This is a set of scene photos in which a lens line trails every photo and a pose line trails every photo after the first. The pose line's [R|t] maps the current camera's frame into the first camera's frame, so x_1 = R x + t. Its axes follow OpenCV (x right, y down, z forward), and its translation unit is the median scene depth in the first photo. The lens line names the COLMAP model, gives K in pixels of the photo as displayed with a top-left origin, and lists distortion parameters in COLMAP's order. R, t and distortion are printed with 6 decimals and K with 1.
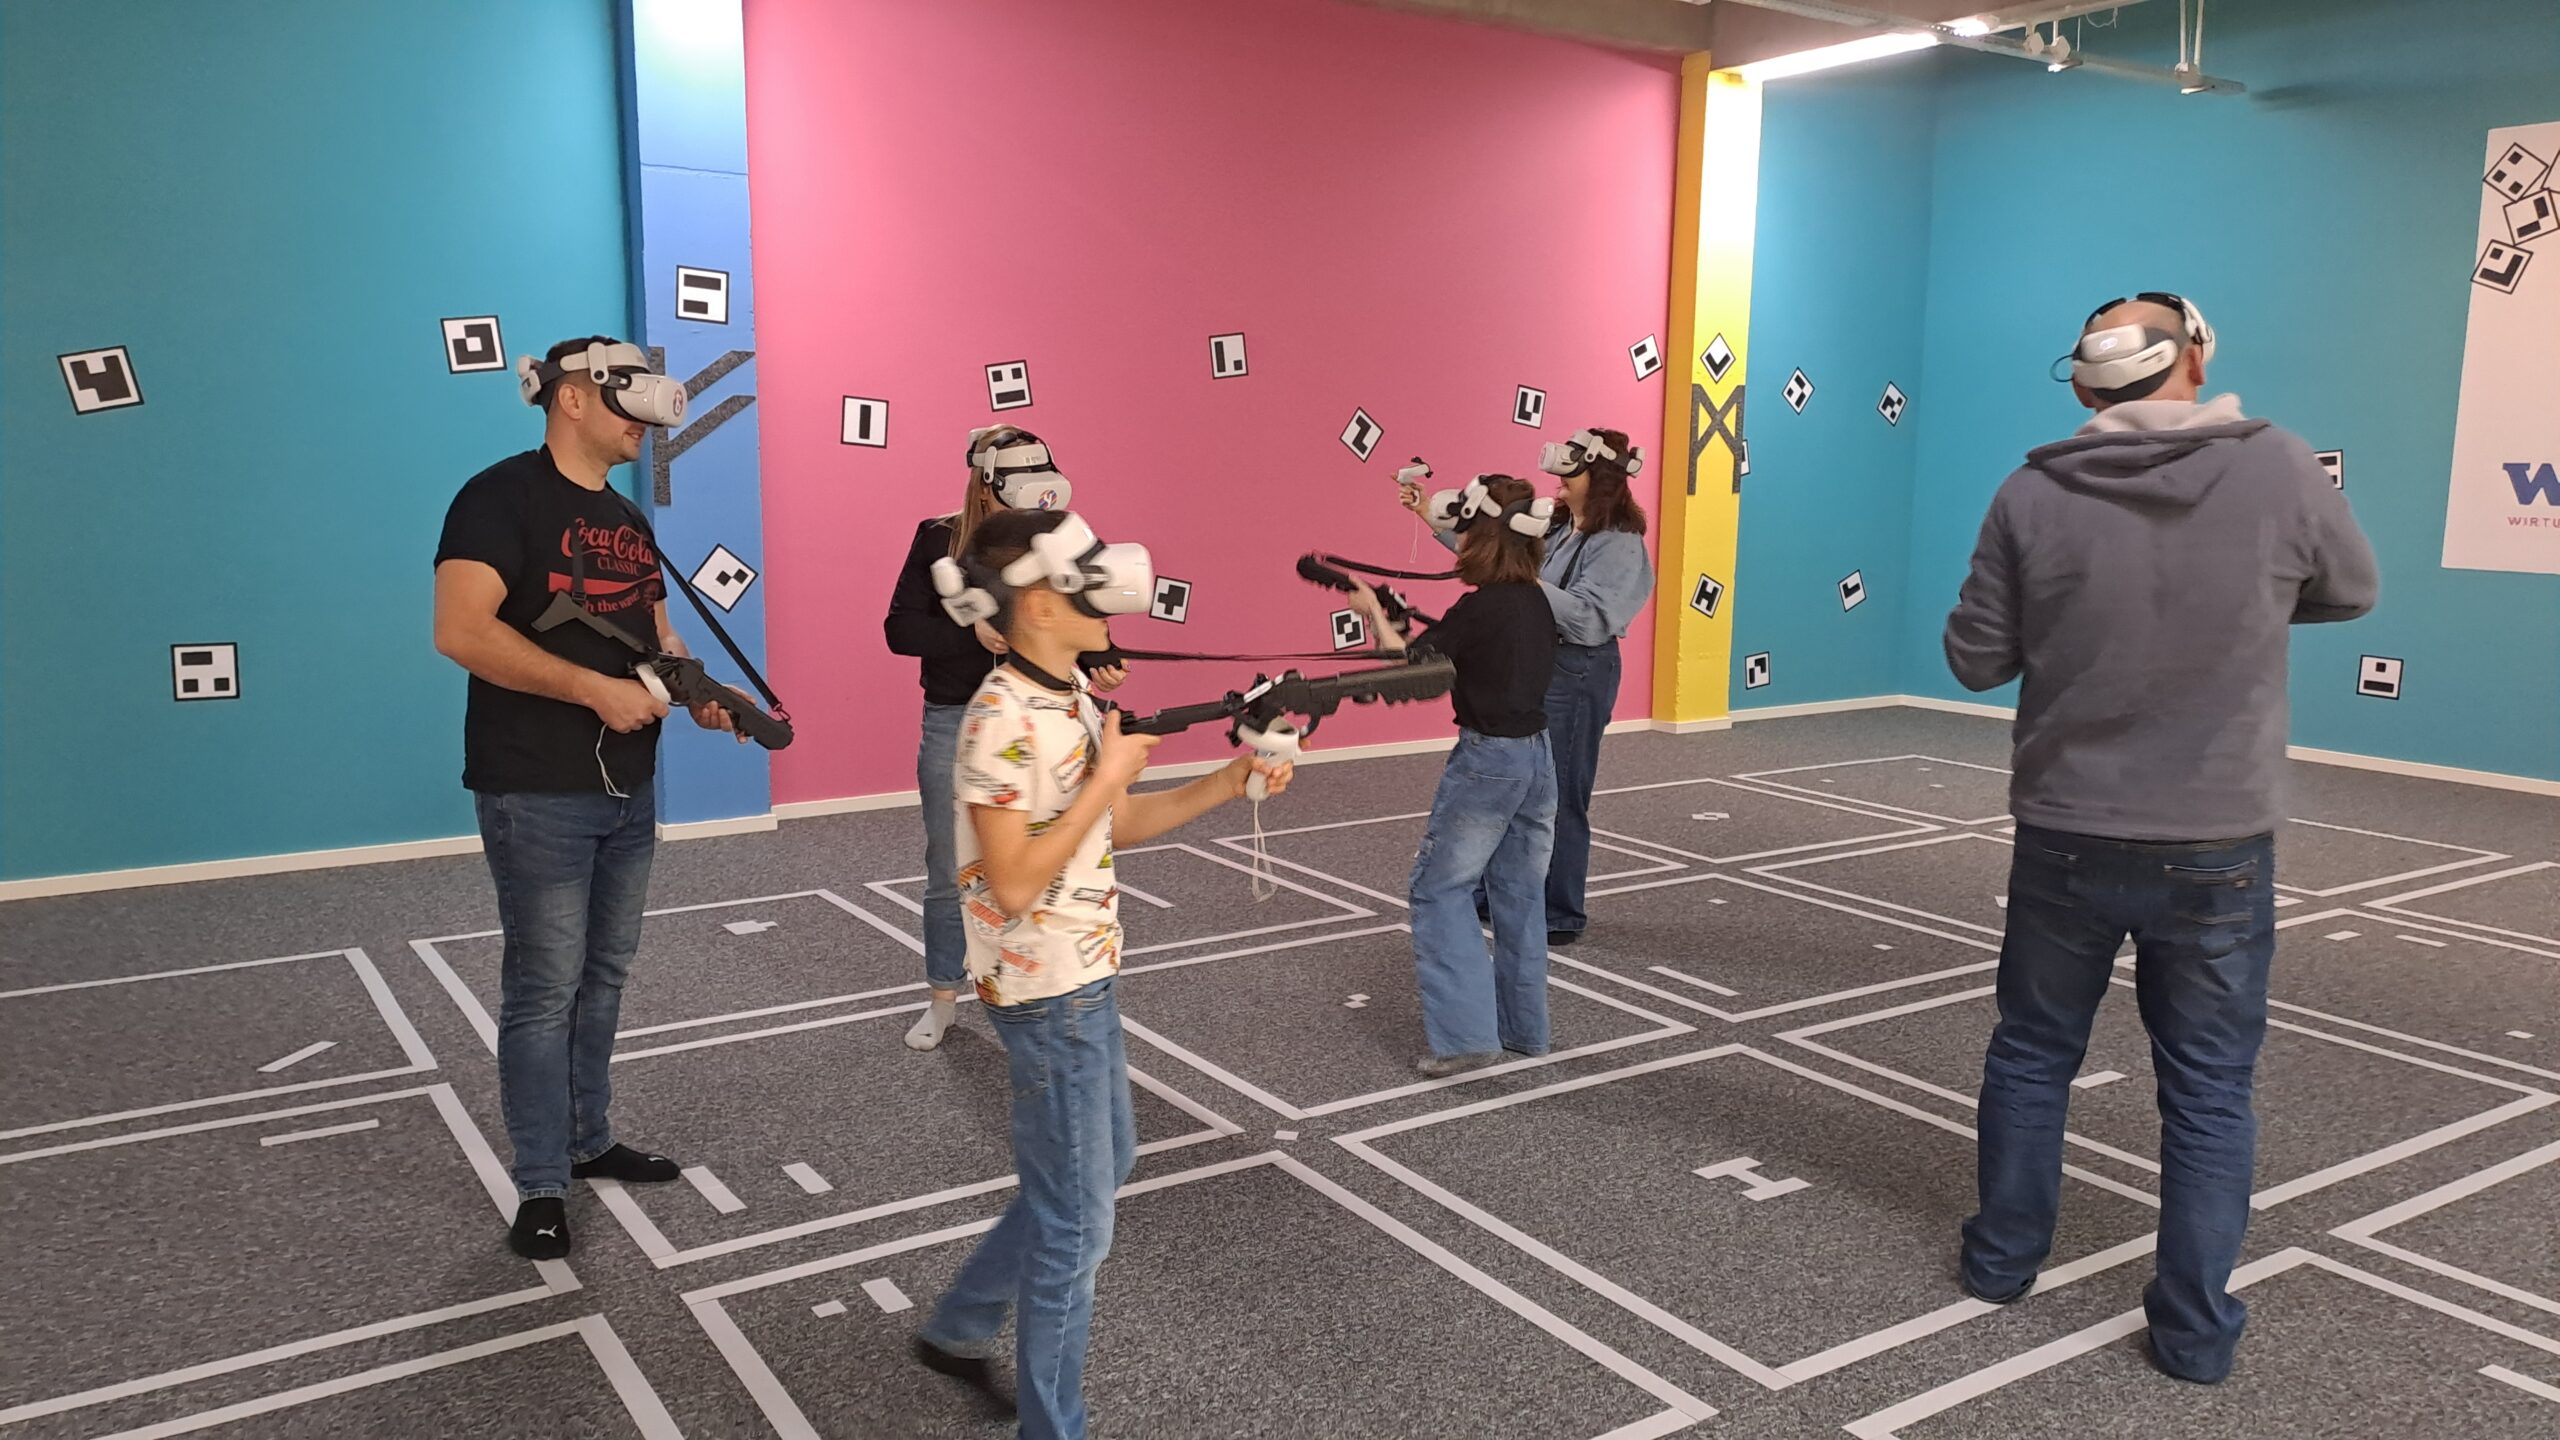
lens RADIAL K [[1892.0, 0, 1276.7], [0, 1892.0, 730.8], [0, 0, 1]] dist [0.051920, -0.011597]
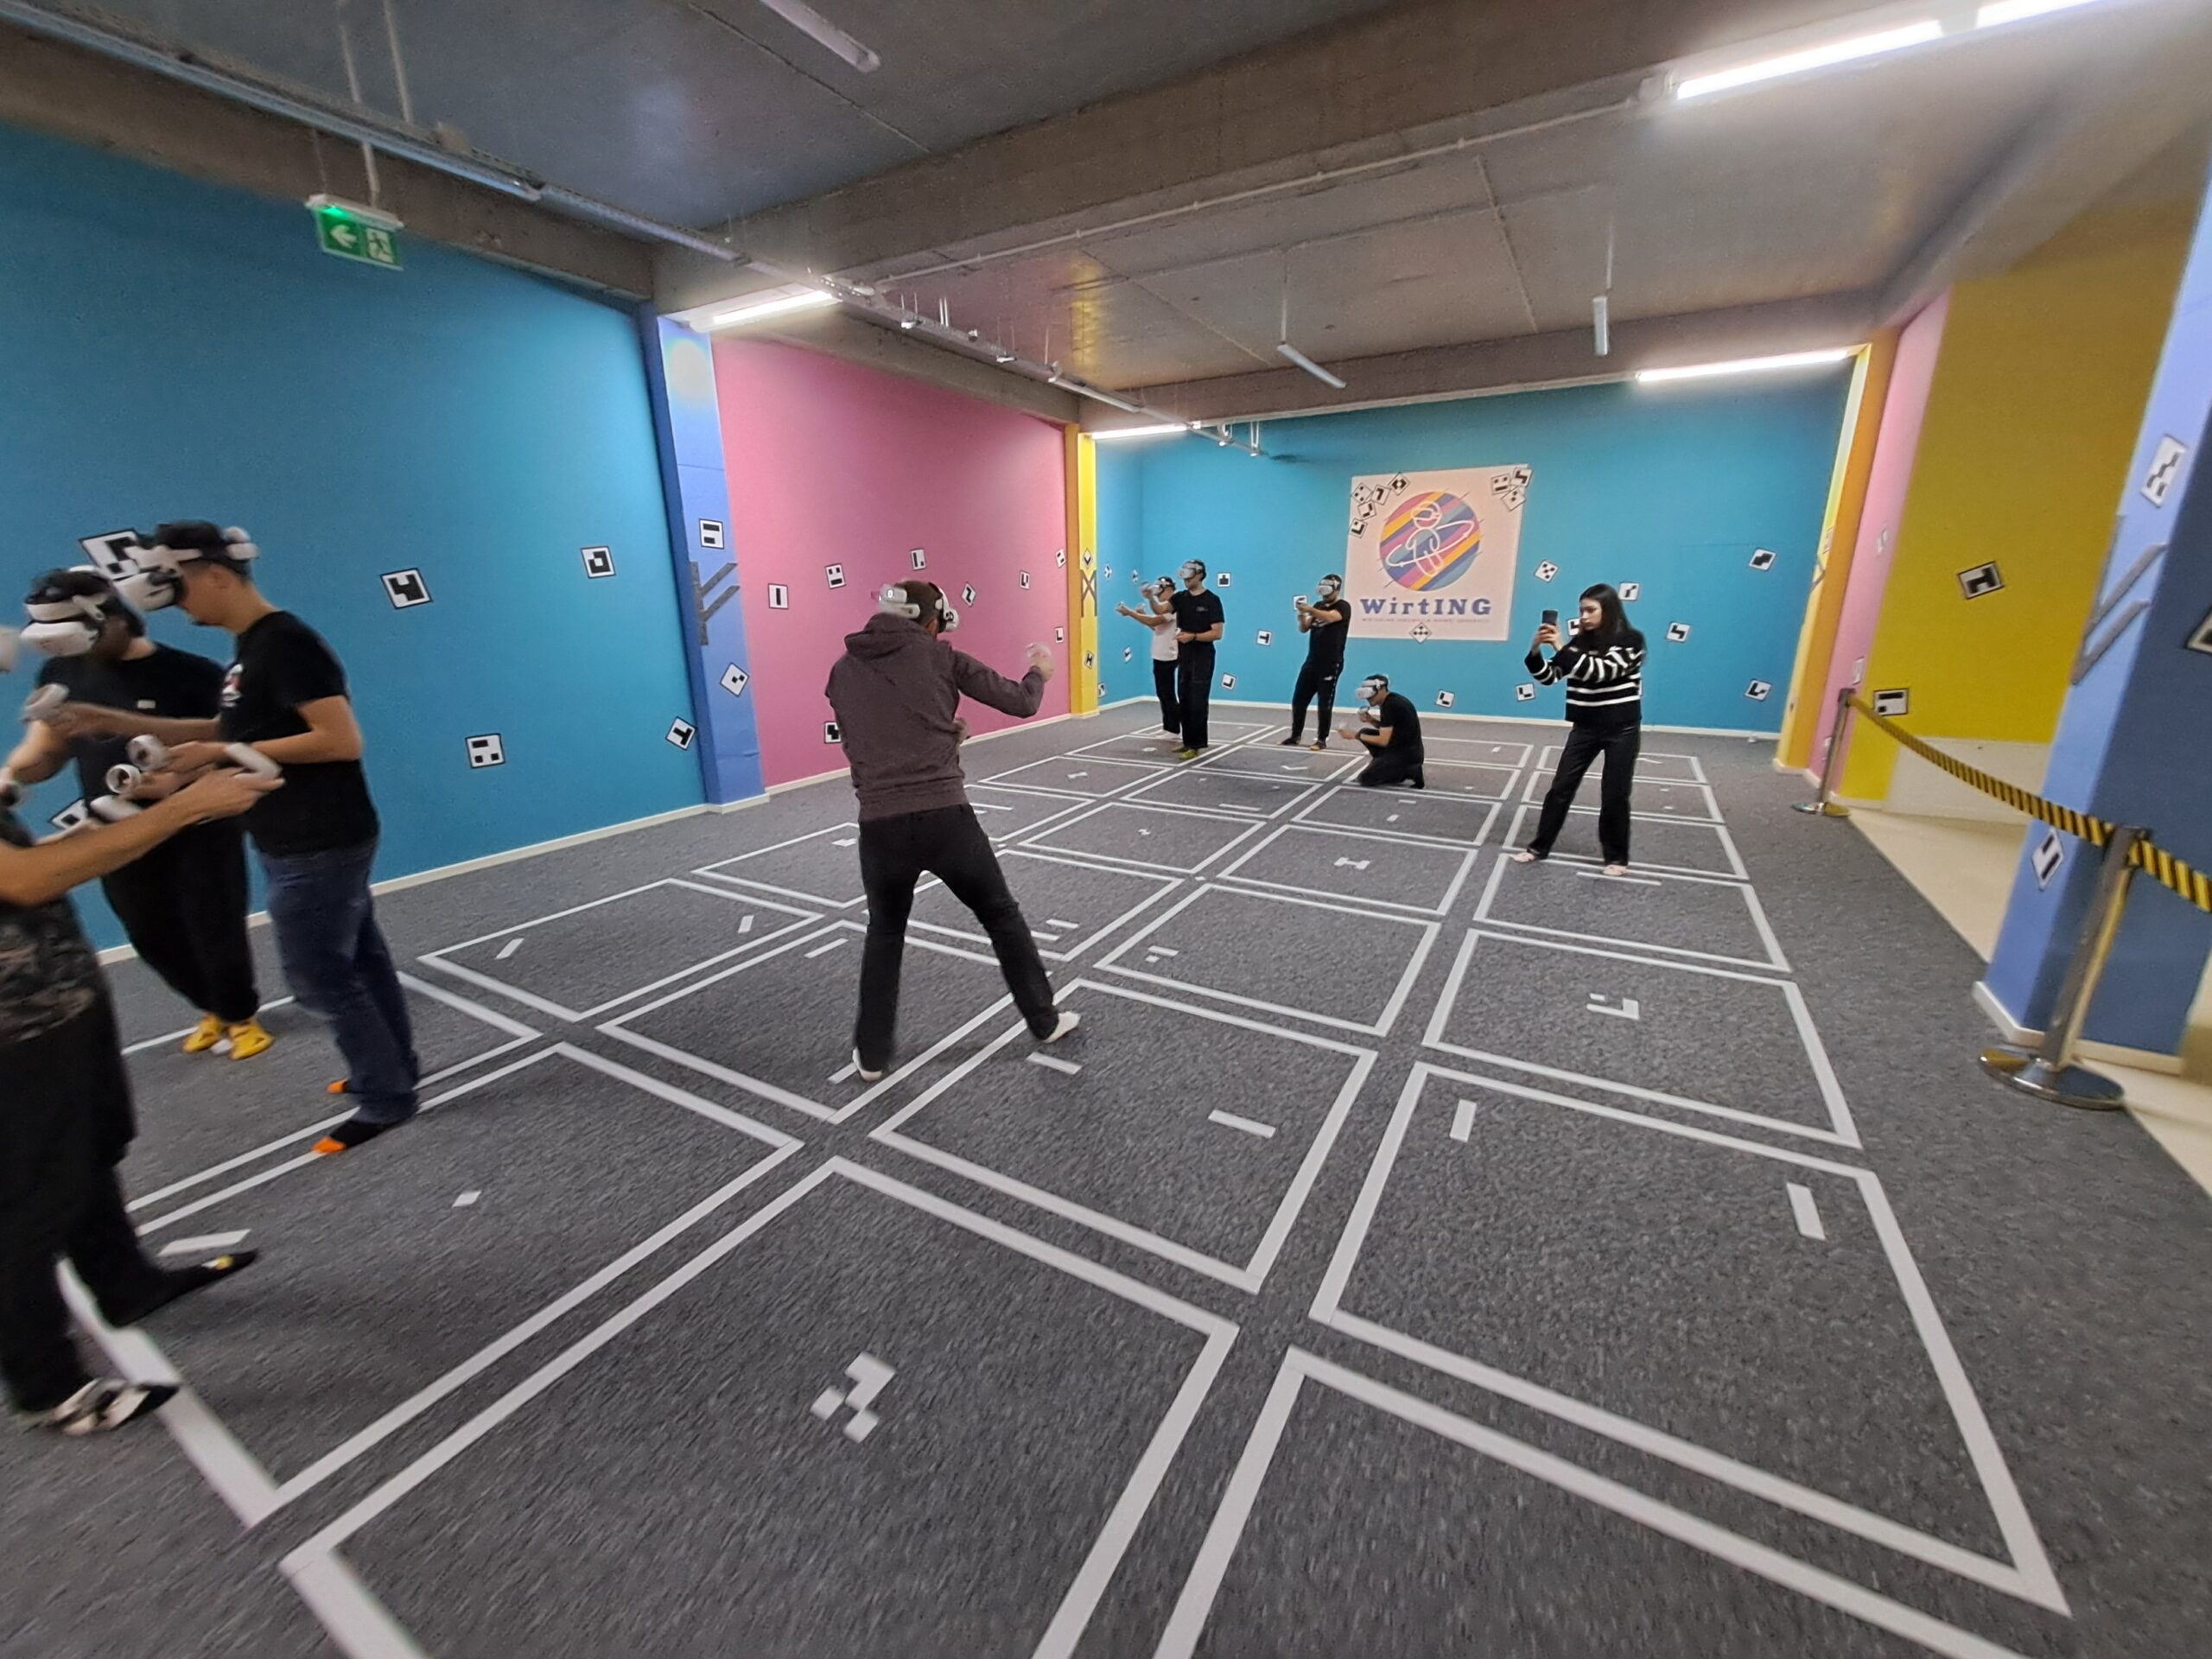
lens RADIAL K [[878.7, 0, 1104.8], [0, 878.7, 826.0], [0, 0, 1]] dist [-0.000600, 0.000004]
pose [[0.885684, -0.139655, 0.442786, -0.359035], [0.086475, 0.986621, 0.138207, -0.021224], [-0.456164, -0.084118, 0.885911, -0.007834]]
